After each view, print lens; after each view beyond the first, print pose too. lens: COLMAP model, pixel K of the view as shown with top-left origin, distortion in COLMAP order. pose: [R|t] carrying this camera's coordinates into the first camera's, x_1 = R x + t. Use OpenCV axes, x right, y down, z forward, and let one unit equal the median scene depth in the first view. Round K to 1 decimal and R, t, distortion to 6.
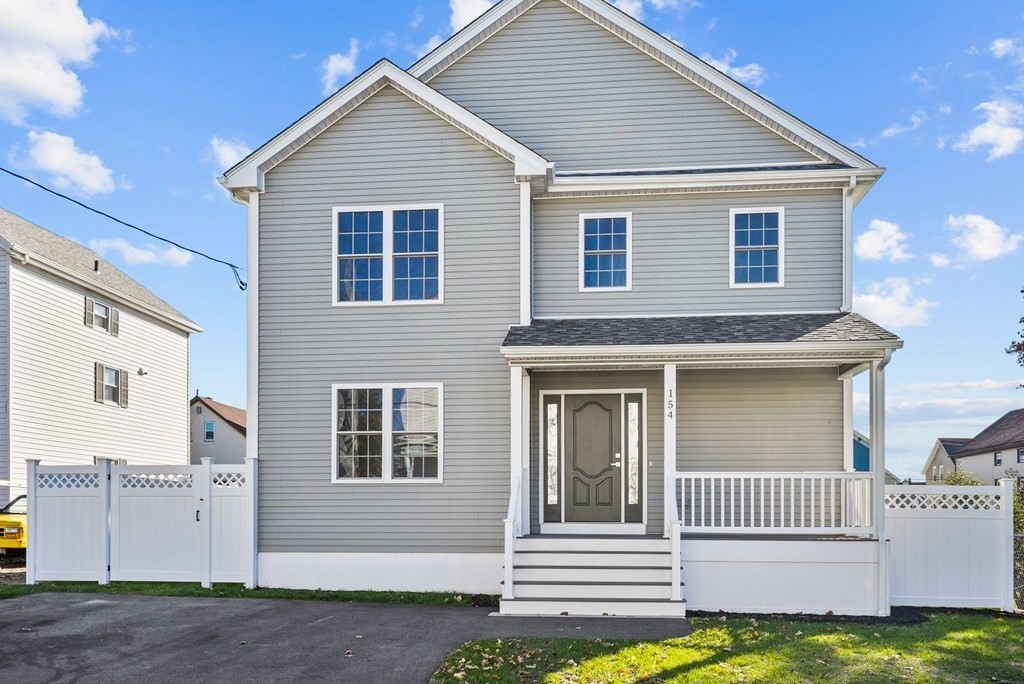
lens RADIAL K [[794.6, 0, 512.1], [0, 794.6, 341.3], [0, 0, 1]] dist [-0.004146, 0.006663]
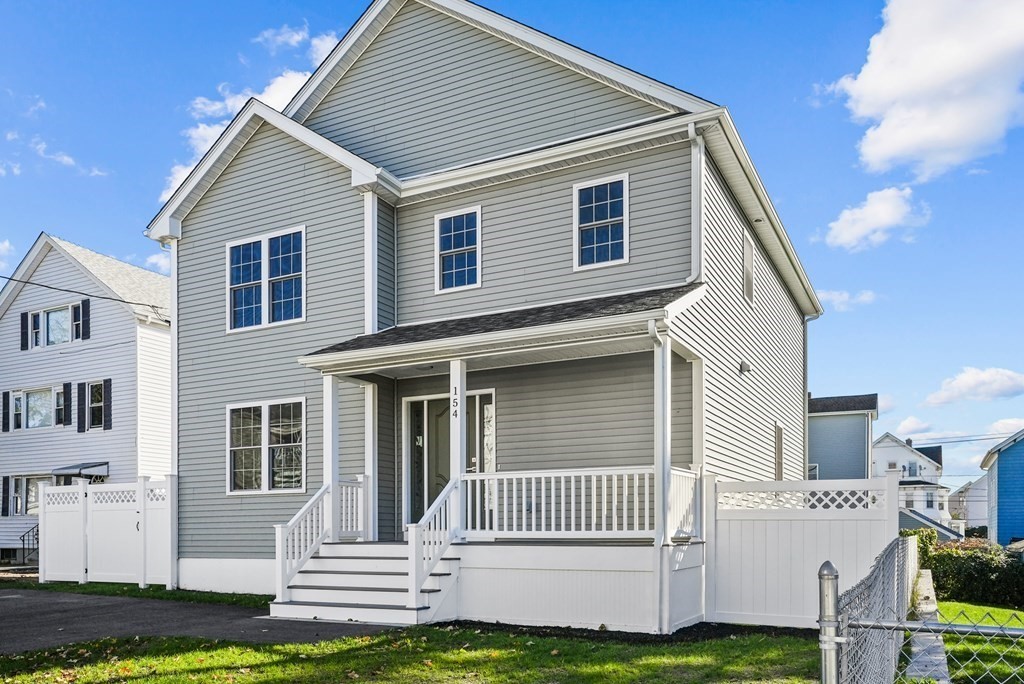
lens RADIAL K [[771.3, 0, 512.6], [0, 771.3, 377.9], [0, 0, 1]] dist [-0.003627, -0.009357]
pose [[0.934913, -0.076860, -0.346455, 0.507854], [0.083094, 0.996537, 0.003150, 0.045826], [0.345013, -0.031733, 0.938061, 0.143459]]
